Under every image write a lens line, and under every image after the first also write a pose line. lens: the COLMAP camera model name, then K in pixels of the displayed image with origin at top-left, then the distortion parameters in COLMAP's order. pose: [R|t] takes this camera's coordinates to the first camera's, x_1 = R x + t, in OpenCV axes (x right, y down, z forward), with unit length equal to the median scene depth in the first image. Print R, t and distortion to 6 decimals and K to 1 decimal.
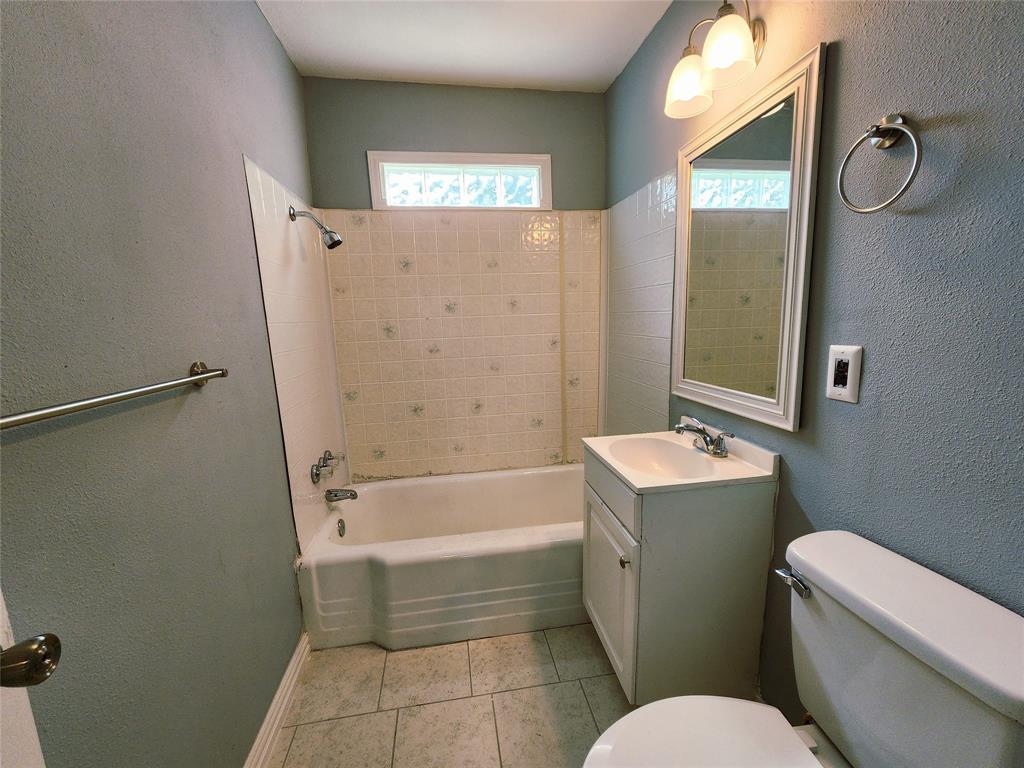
lens RADIAL K [[419.3, 0, 513.9], [0, 419.3, 387.2], [0, 0, 1]] dist [0.000426, -0.000181]
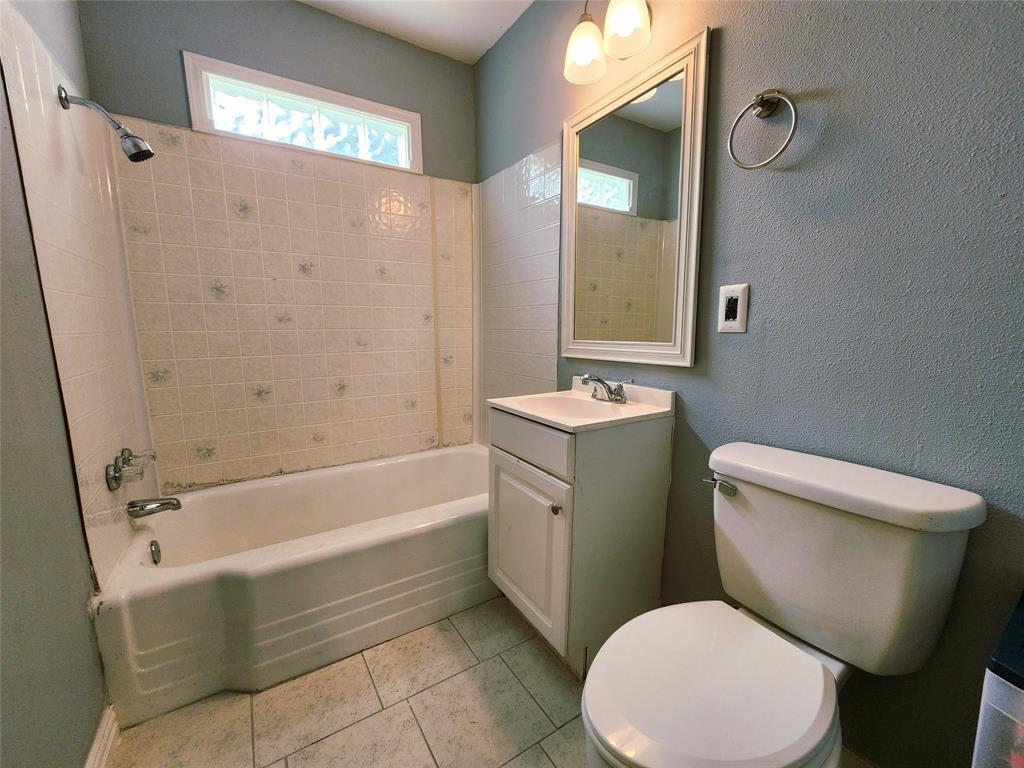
lens RADIAL K [[419.3, 0, 513.6], [0, 419.3, 388.8], [0, 0, 1]] dist [0.000426, -0.000181]
pose [[0.915732, -0.030325, 0.400644, -0.154269], [0.040412, 0.999043, -0.016748, 0.110304], [-0.399753, 0.031528, 0.916081, 0.100246]]
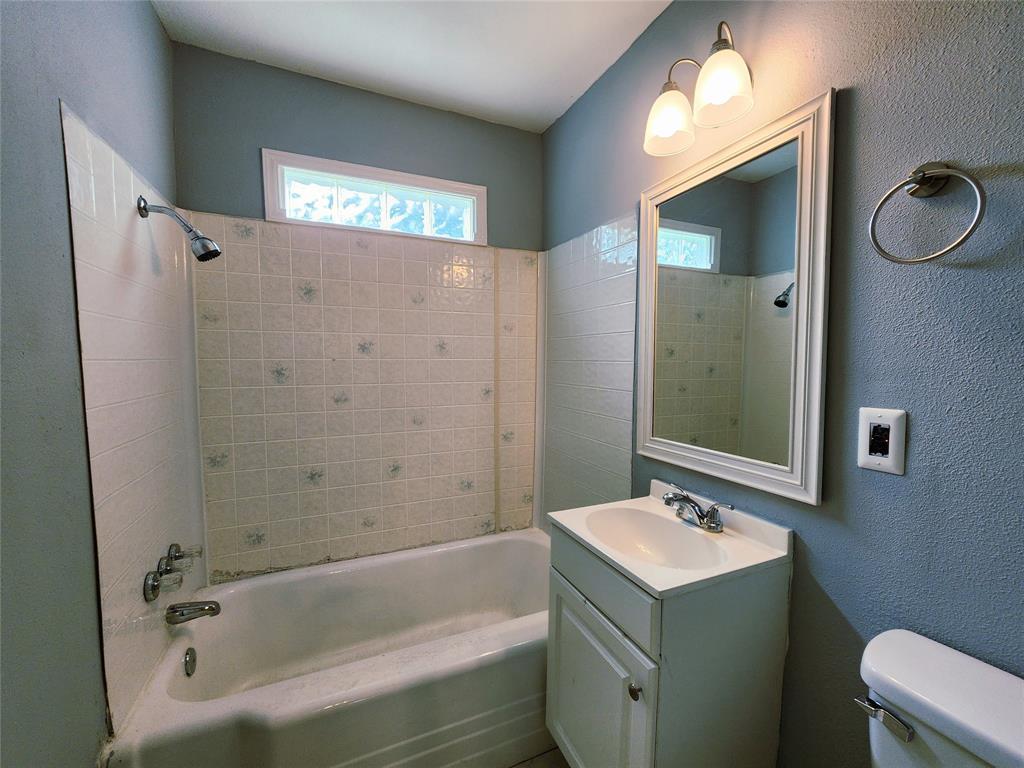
lens RADIAL K [[419.3, 0, 515.5], [0, 419.3, 386.1], [0, 0, 1]] dist [0.000426, -0.000181]
pose [[0.964888, 0.017961, 0.262049, -0.109922], [0.010283, 0.994311, -0.106015, -0.035096], [-0.262462, 0.104988, 0.959214, 0.203669]]
